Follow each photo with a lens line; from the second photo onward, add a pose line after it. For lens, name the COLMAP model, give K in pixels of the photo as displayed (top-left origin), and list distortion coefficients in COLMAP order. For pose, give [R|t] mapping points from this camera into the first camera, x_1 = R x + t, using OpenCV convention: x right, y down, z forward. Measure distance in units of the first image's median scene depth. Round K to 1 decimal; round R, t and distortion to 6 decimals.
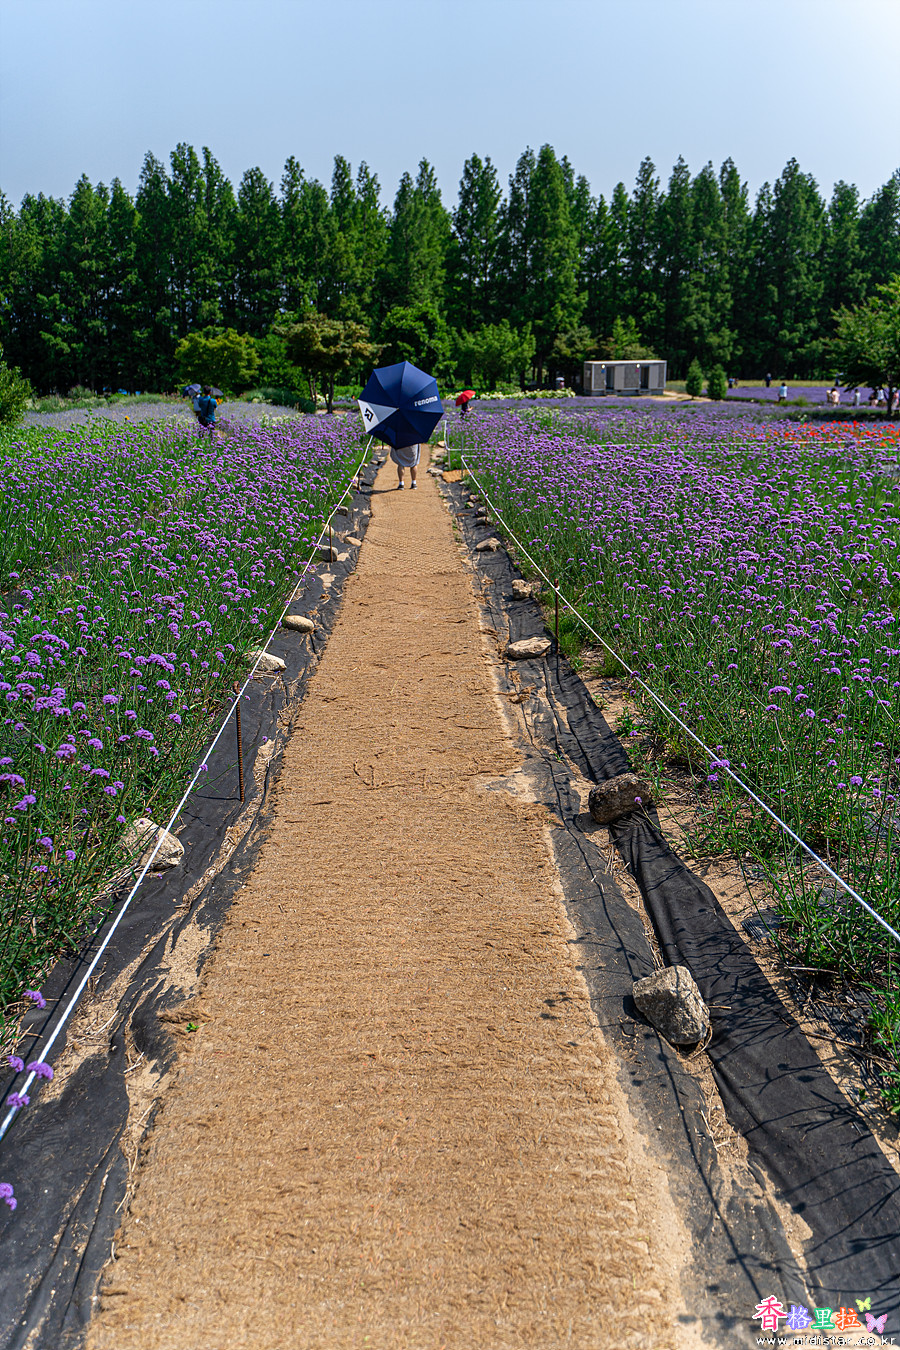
lens RADIAL K [[1121.2, 0, 457.0], [0, 1121.2, 676.9], [0, 0, 1]] dist [0.002798, -0.011470]
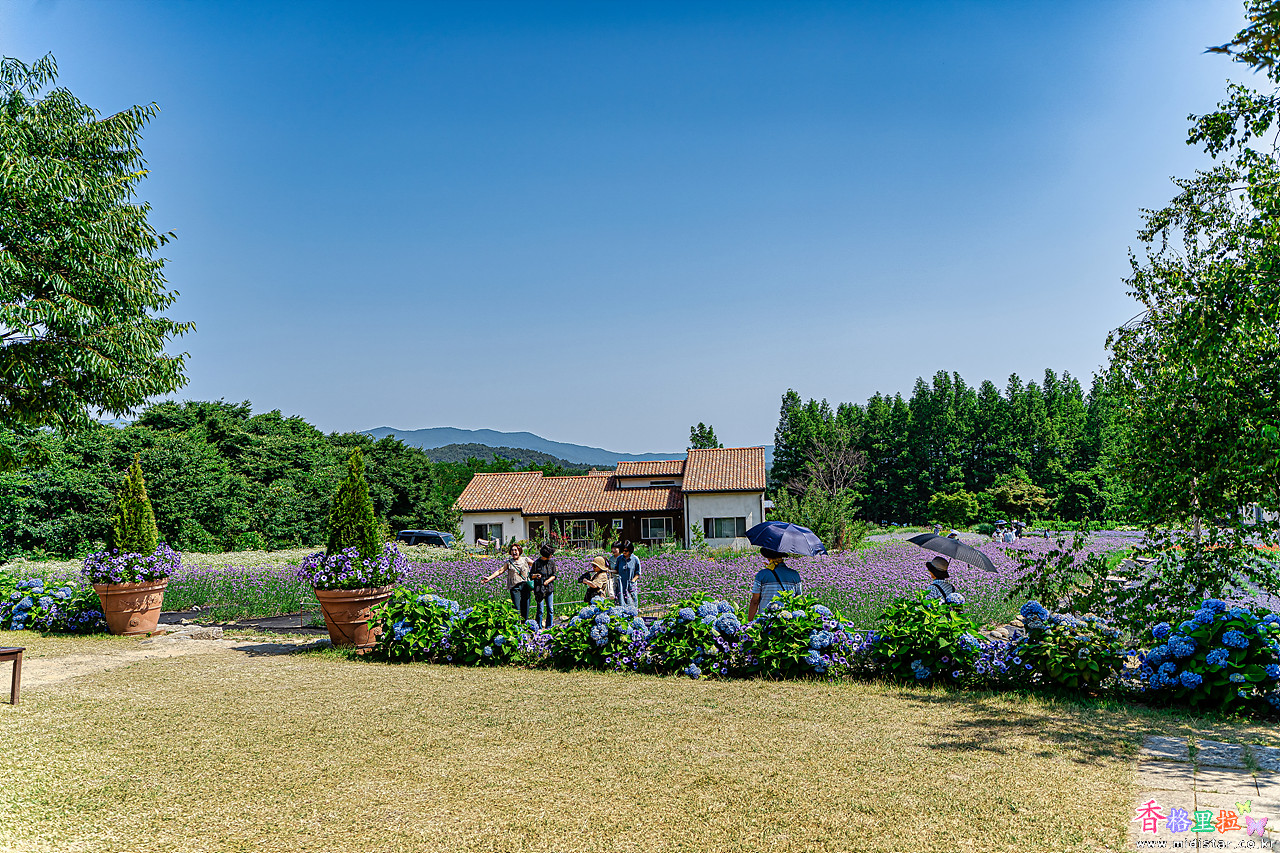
lens RADIAL K [[1063.0, 0, 646.1], [0, 1063.0, 429.1], [0, 0, 1]] dist [0.002798, -0.011470]
pose [[0.874977, -0.042560, -0.482291, 0.107239], [-0.118307, 0.947139, -0.298214, 0.093298], [0.469488, 0.317989, 0.823689, -0.387521]]
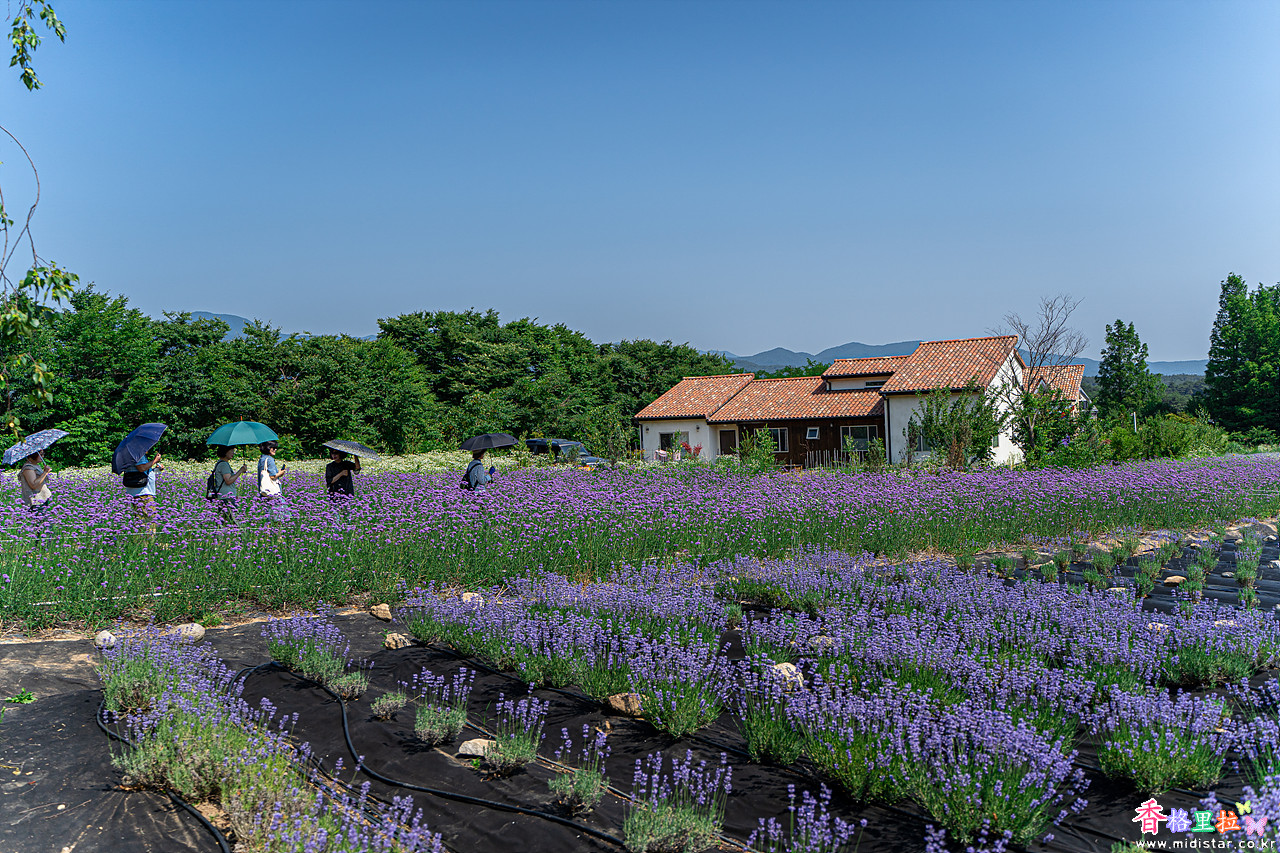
lens RADIAL K [[1063.0, 0, 642.4], [0, 1063.0, 421.8], [0, 0, 1]] dist [0.002798, -0.011470]
pose [[0.585577, -0.009185, -0.810565, 0.158317], [-0.202019, 0.966732, -0.156900, 0.057629], [0.785040, 0.255626, 0.564240, -0.235368]]
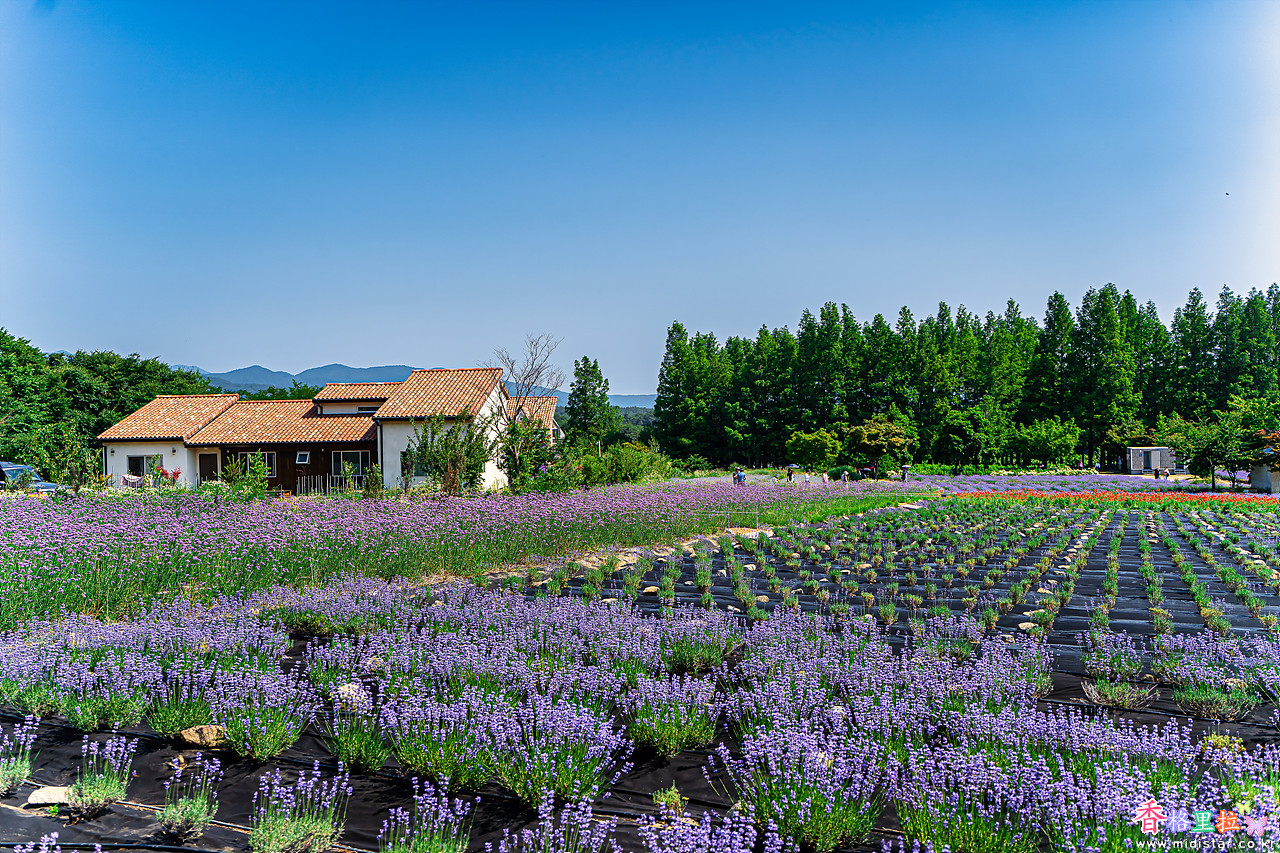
lens RADIAL K [[1063.0, 0, 641.8], [0, 1063.0, 428.1], [0, 0, 1]] dist [0.002798, -0.011470]
pose [[0.892704, -0.005058, -0.450615, 0.159129], [-0.121434, 0.960249, -0.251348, 0.058906], [0.433974, 0.279099, 0.856604, -0.243434]]
